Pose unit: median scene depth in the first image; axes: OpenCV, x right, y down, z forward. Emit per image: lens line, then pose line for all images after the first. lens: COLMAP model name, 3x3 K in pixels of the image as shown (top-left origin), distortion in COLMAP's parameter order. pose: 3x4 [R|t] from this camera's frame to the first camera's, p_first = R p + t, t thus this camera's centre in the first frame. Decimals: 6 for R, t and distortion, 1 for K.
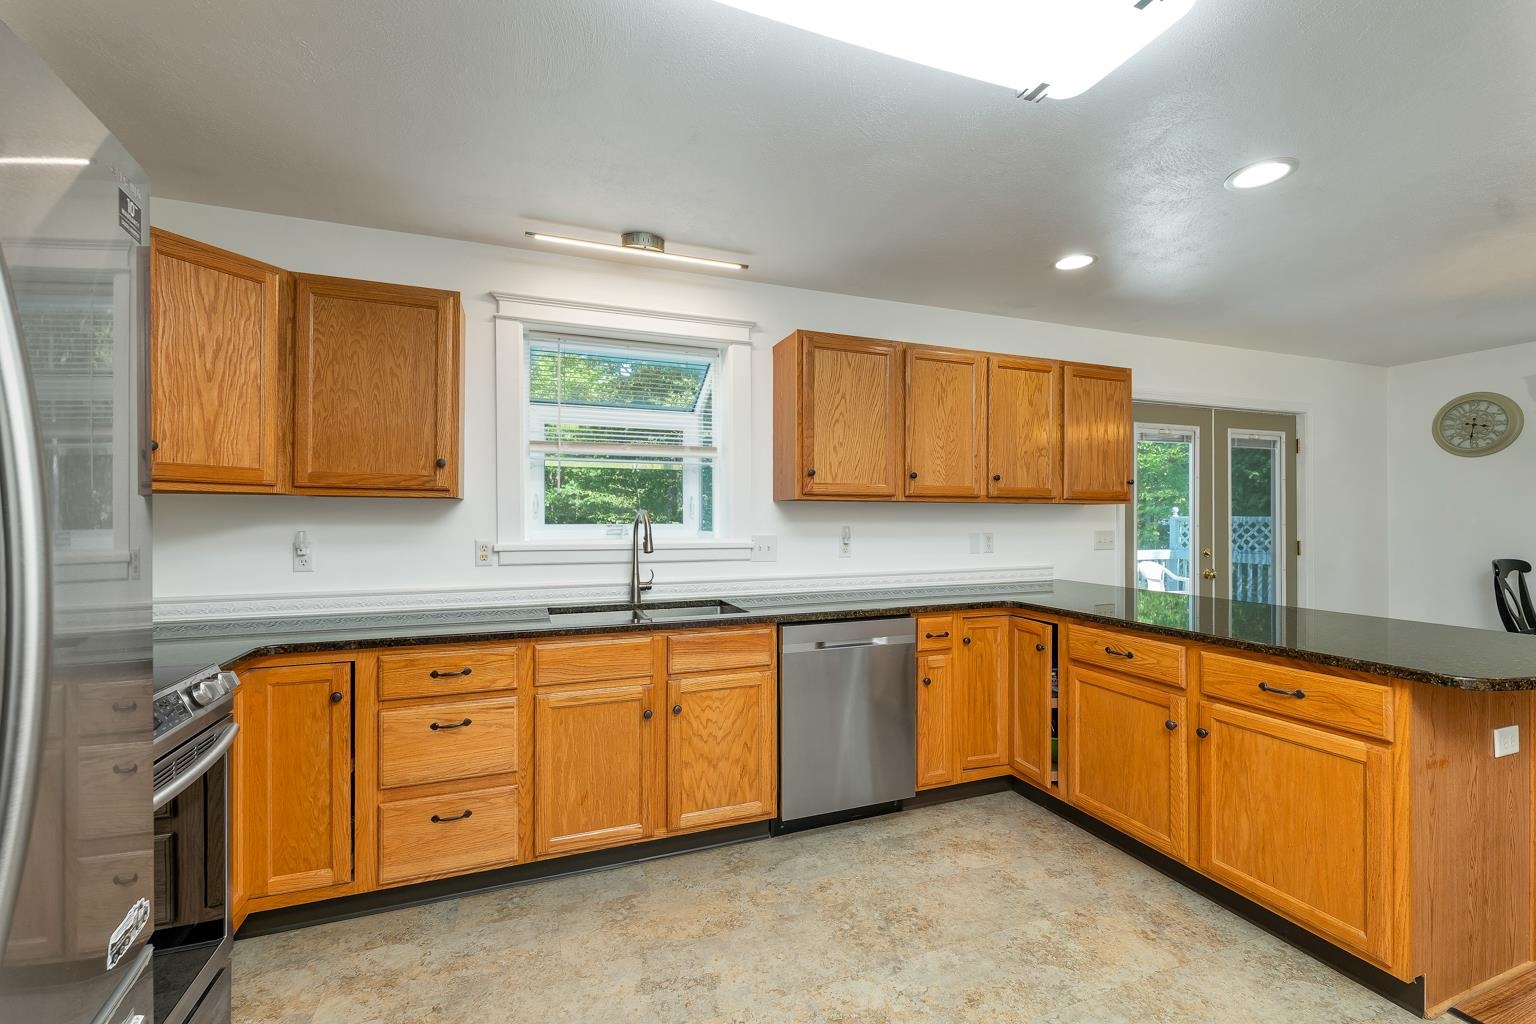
lens RADIAL K [[637.9, 0, 767.0], [0, 637.9, 515.7], [0, 0, 1]] dist [0.002366, 0.000117]
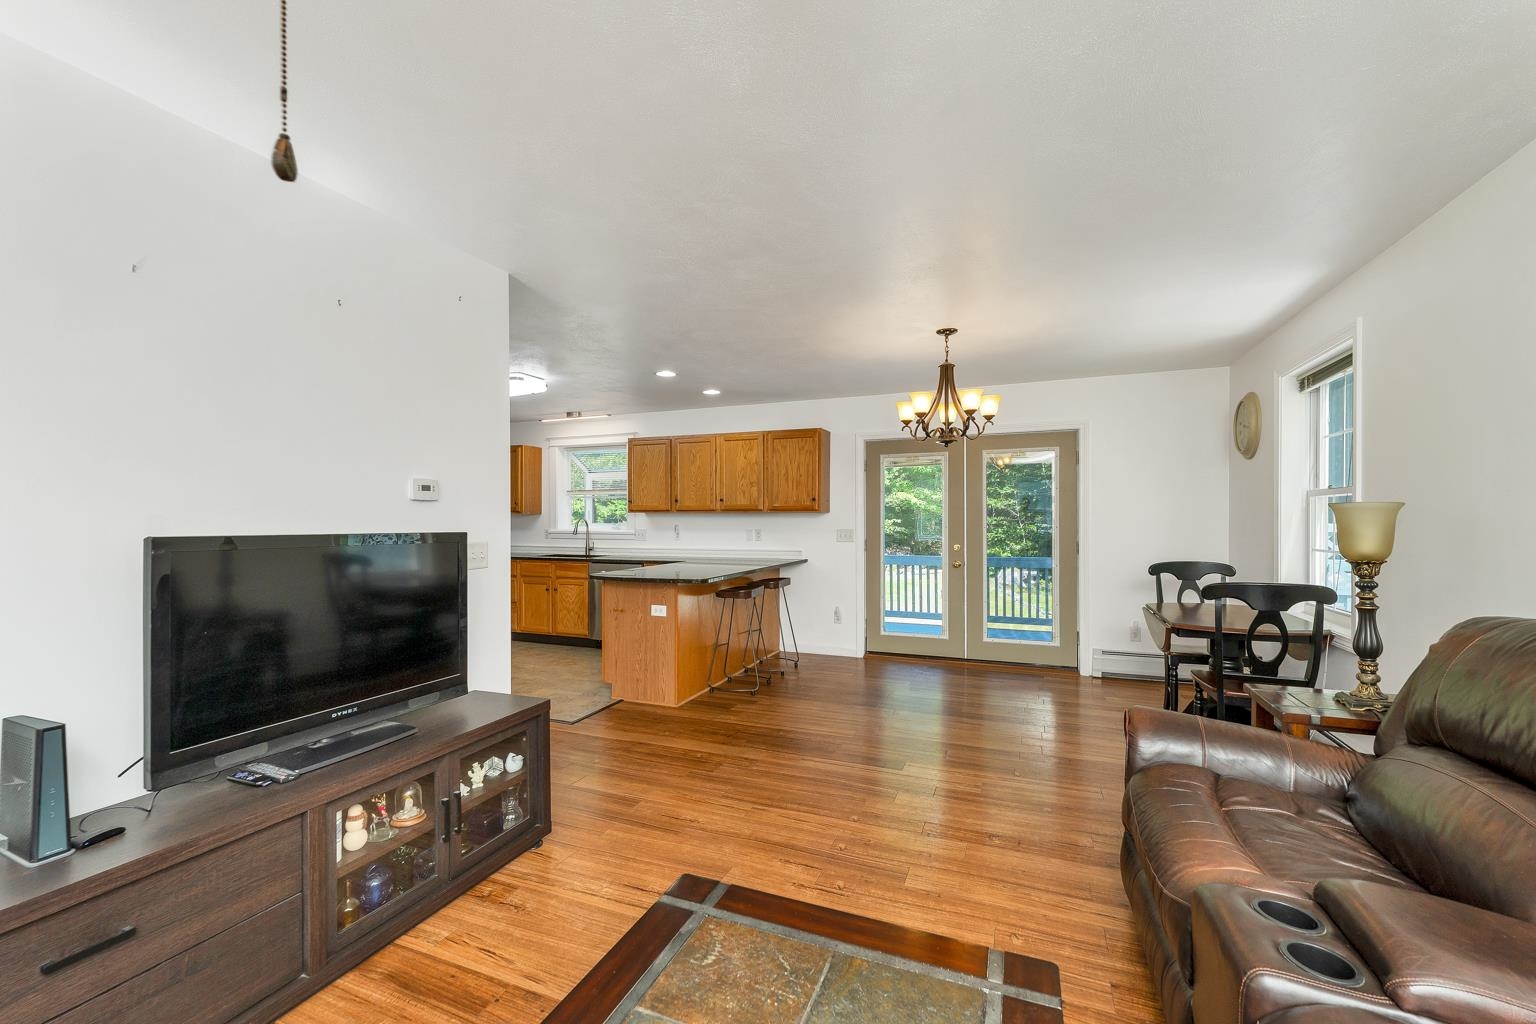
lens RADIAL K [[637.9, 0, 767.0], [0, 637.9, 515.7], [0, 0, 1]] dist [0.002366, 0.000117]
pose [[0.733592, -0.001075, -0.679589, 1.827025], [0.002426, 0.999997, 0.001036, -0.015460], [0.679586, -0.002408, 0.733592, -0.317840]]
